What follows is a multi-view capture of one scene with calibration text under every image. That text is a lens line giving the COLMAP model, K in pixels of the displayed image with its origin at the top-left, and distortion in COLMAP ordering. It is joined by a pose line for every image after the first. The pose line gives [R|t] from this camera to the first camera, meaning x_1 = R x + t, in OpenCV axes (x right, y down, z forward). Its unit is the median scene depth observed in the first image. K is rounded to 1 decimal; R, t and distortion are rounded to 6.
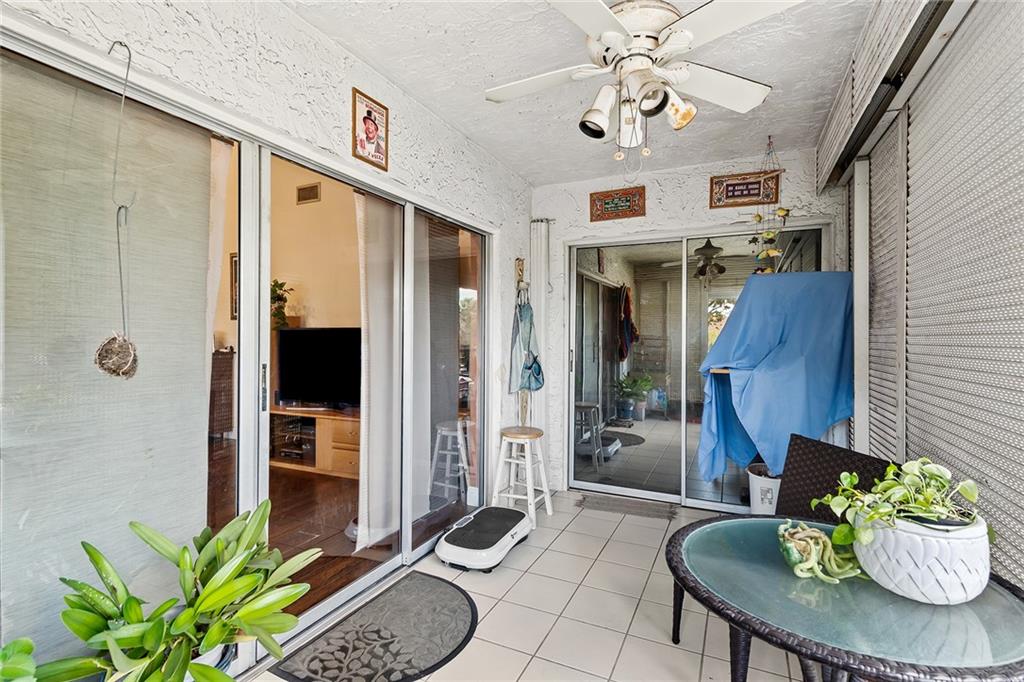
lens RADIAL K [[483.7, 0, 511.8], [0, 483.7, 338.3], [0, 0, 1]] dist [0.013924, -0.003402]
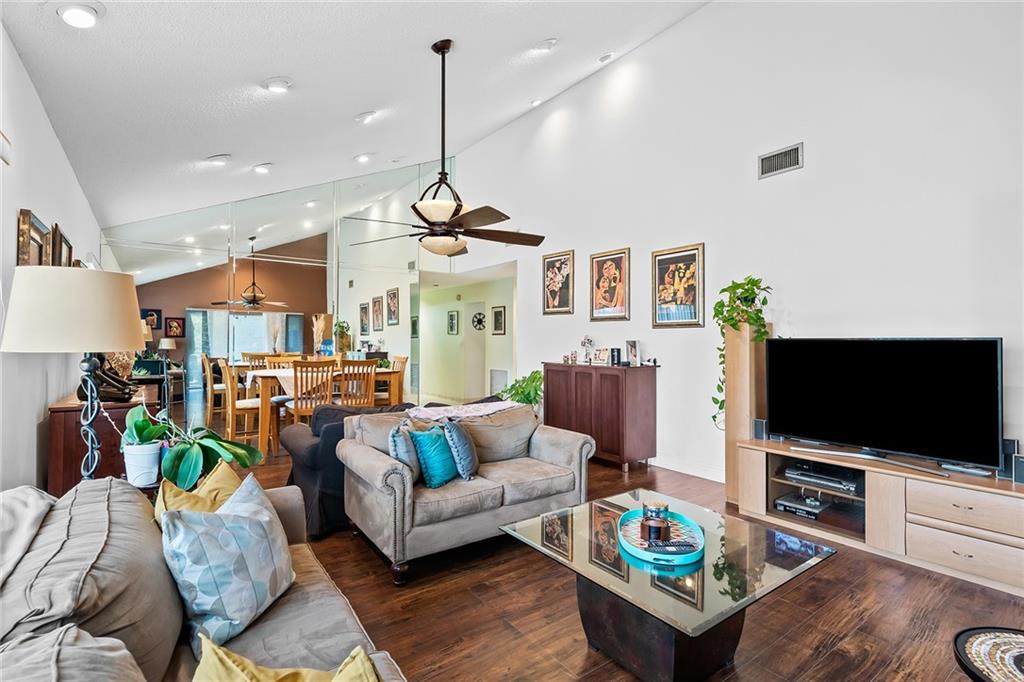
lens RADIAL K [[483.7, 0, 514.3], [0, 483.7, 336.8], [0, 0, 1]] dist [0.013924, -0.003402]
pose [[0.877151, -0.002720, -0.480206, -0.494803], [-0.004689, 0.999888, -0.014229, -0.011019], [0.480191, 0.014733, 0.877040, 0.156288]]
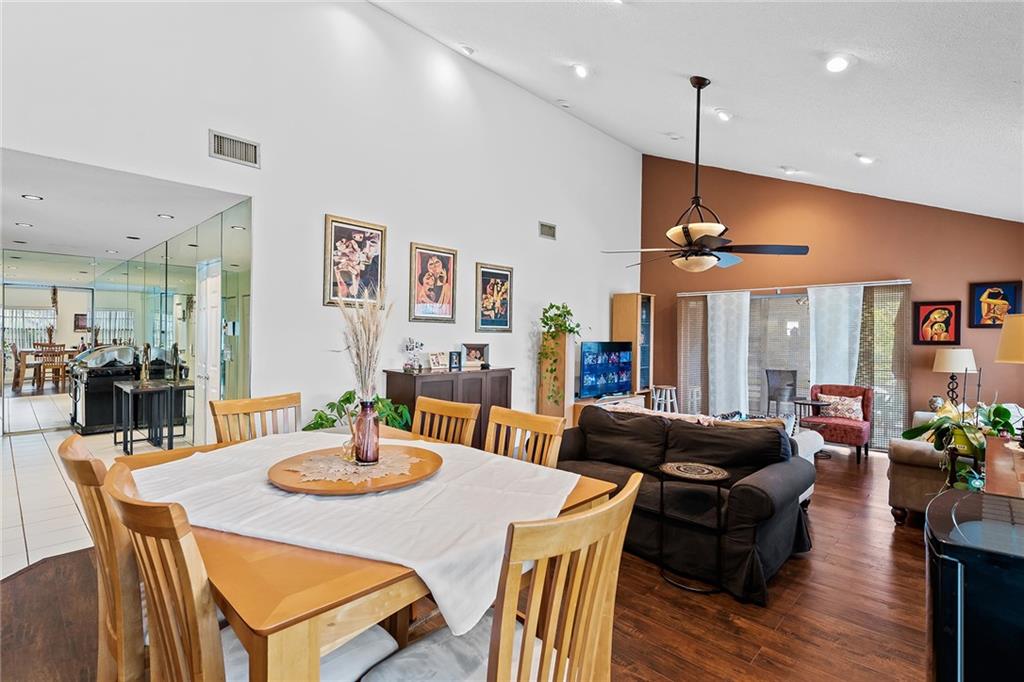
lens RADIAL K [[483.7, 0, 511.3], [0, 483.7, 338.2], [0, 0, 1]] dist [0.013924, -0.003402]
pose [[0.325638, -0.003835, 0.945487, -1.883629], [-0.004527, 0.999974, 0.005615, -0.039783], [-0.945484, -0.006109, 0.325612, 0.808692]]
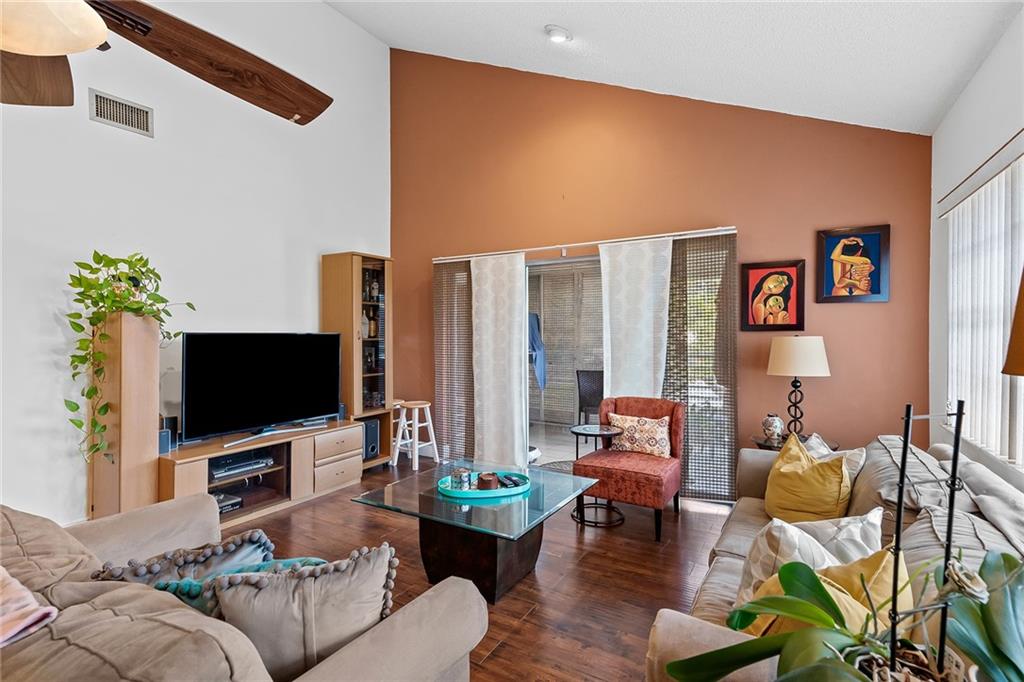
lens RADIAL K [[483.7, 0, 511.4], [0, 483.7, 339.5], [0, 0, 1]] dist [0.013924, -0.003402]
pose [[0.100446, -0.013668, 0.994849, -1.165508], [0.004683, 0.999901, 0.013265, -0.019473], [-0.994931, 0.003326, 0.100500, 0.523539]]
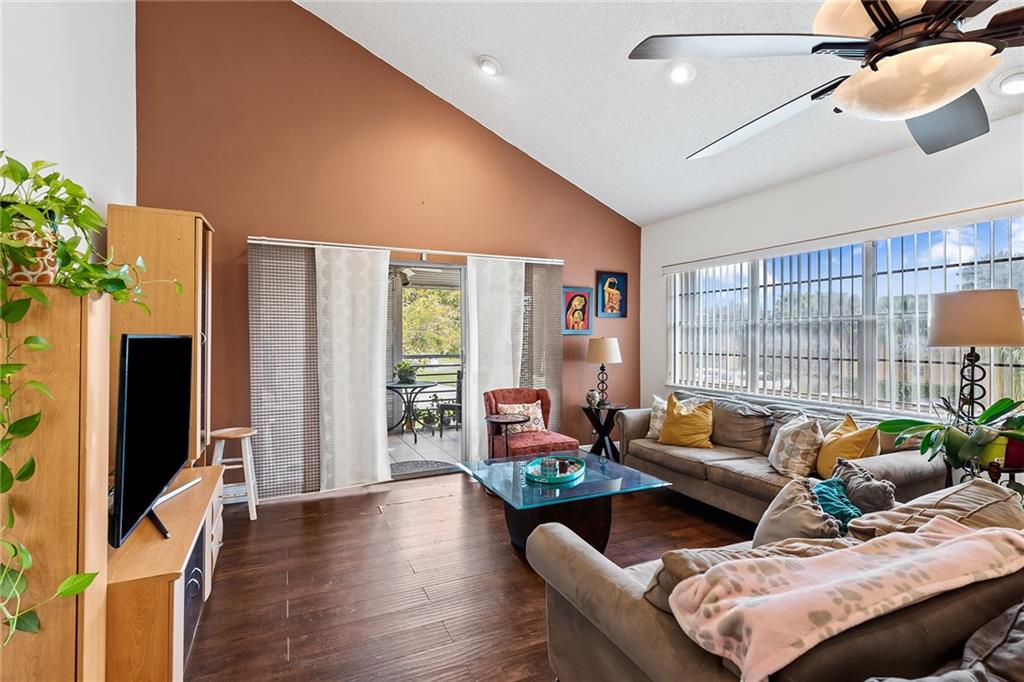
lens RADIAL K [[483.7, 0, 510.3], [0, 483.7, 337.0], [0, 0, 1]] dist [0.013924, -0.003402]
pose [[-0.770608, -0.000502, 0.637309, -0.957795], [0.002826, 0.999987, 0.004204, -0.019400], [-0.637303, 0.005041, -0.770597, 1.171512]]
